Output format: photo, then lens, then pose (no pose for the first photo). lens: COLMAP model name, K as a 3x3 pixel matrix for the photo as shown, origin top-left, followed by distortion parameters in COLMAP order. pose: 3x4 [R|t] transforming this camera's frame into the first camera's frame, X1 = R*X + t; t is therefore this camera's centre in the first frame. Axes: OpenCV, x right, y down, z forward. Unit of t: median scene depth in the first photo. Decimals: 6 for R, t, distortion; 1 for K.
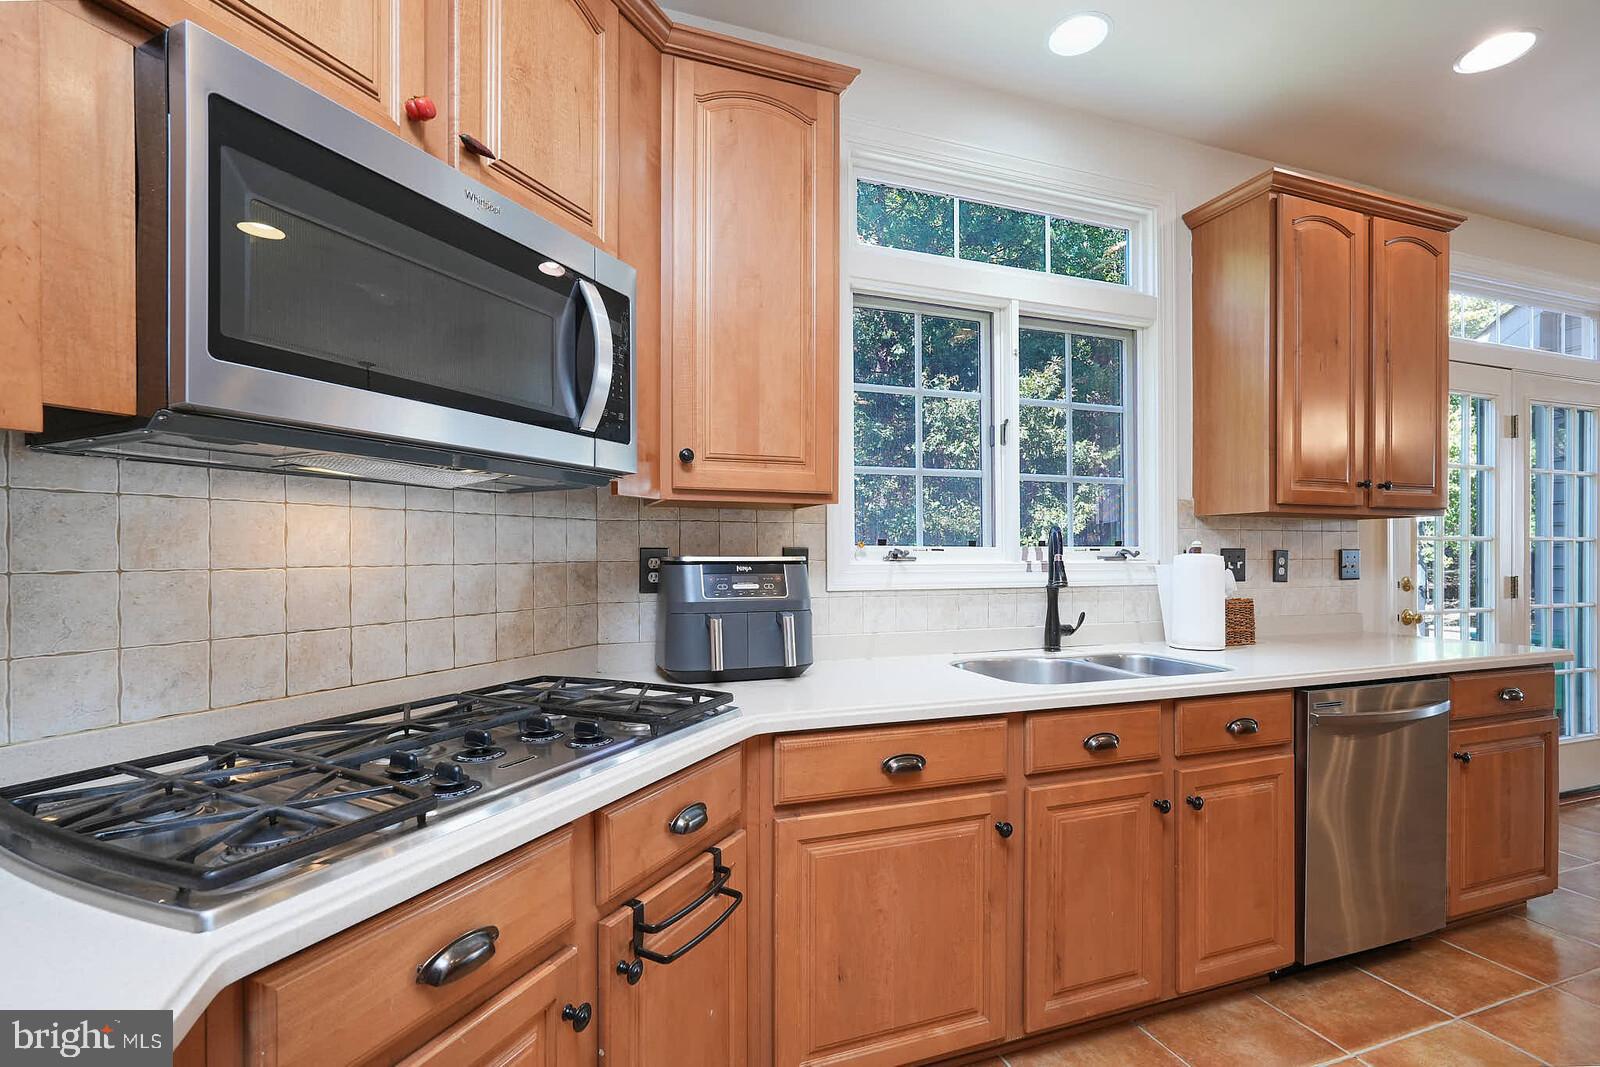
lens RADIAL K [[711.1, 0, 791.8], [0, 711.1, 546.2], [0, 0, 1]] dist [-0.003886, 0.000163]
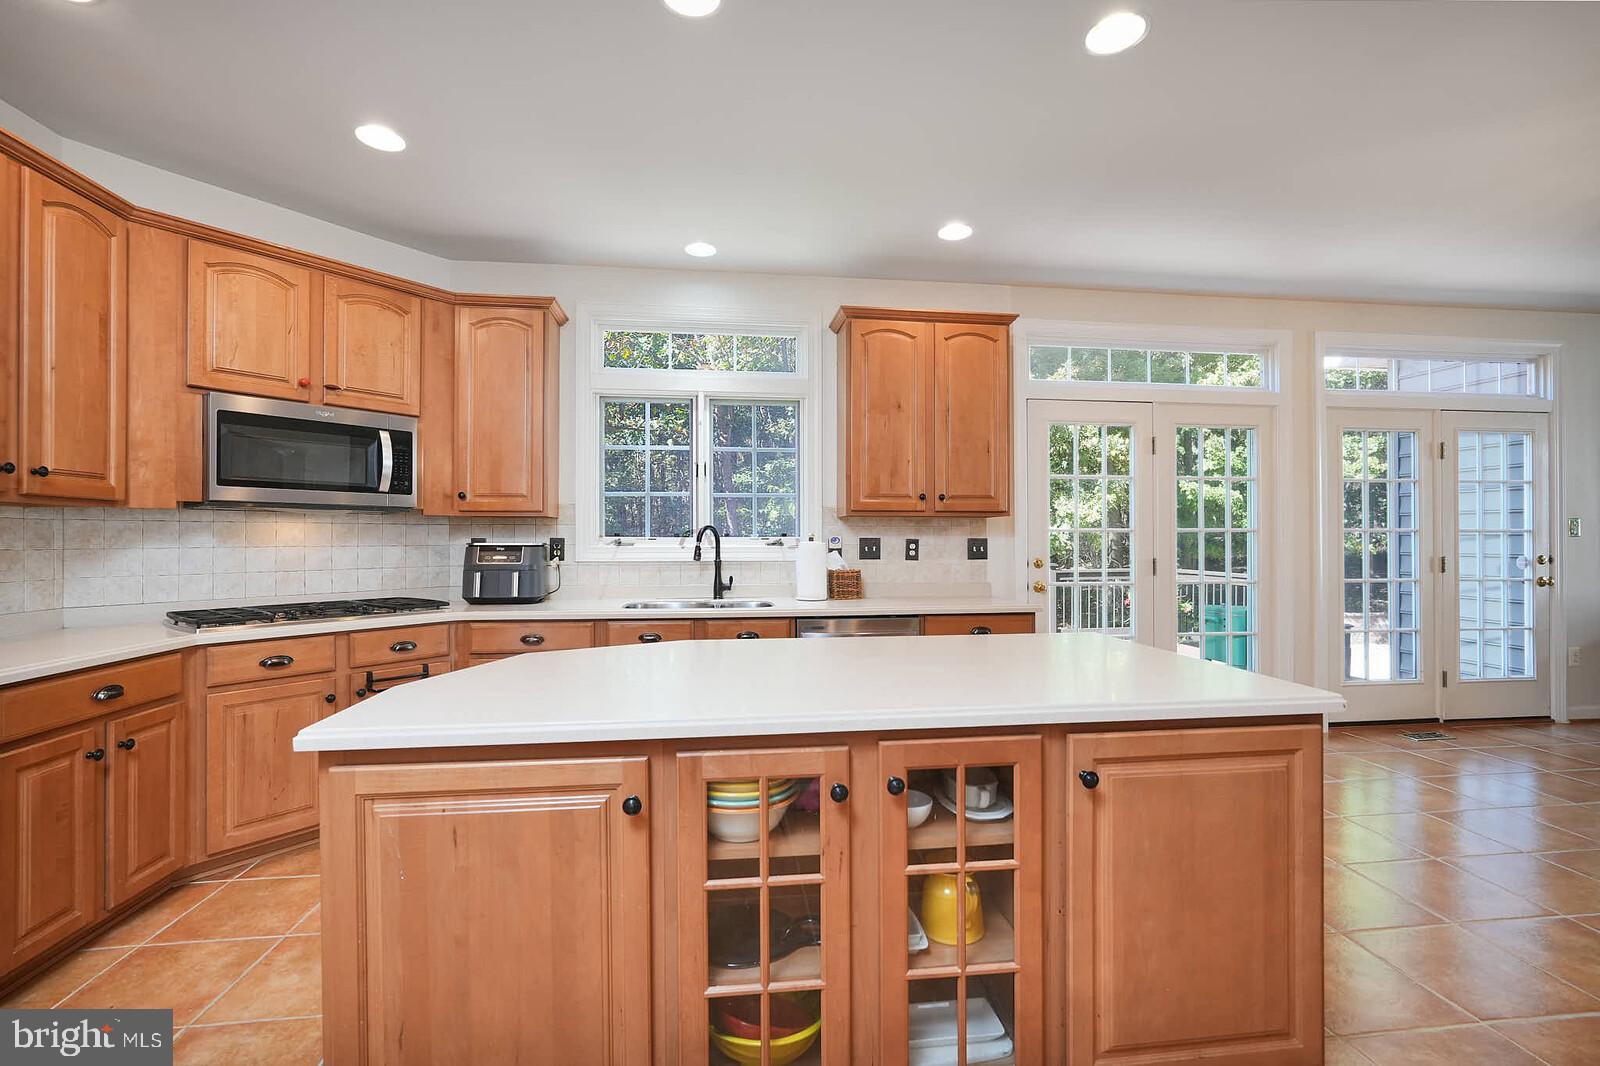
lens RADIAL K [[711.1, 0, 812.7], [0, 711.1, 531.4], [0, 0, 1]] dist [-0.003886, 0.000163]
pose [[0.976418, -0.003936, -0.215855, 0.953044], [0.003060, 0.999986, -0.004394, -0.005731], [0.215869, 0.003630, 0.976416, -0.604360]]
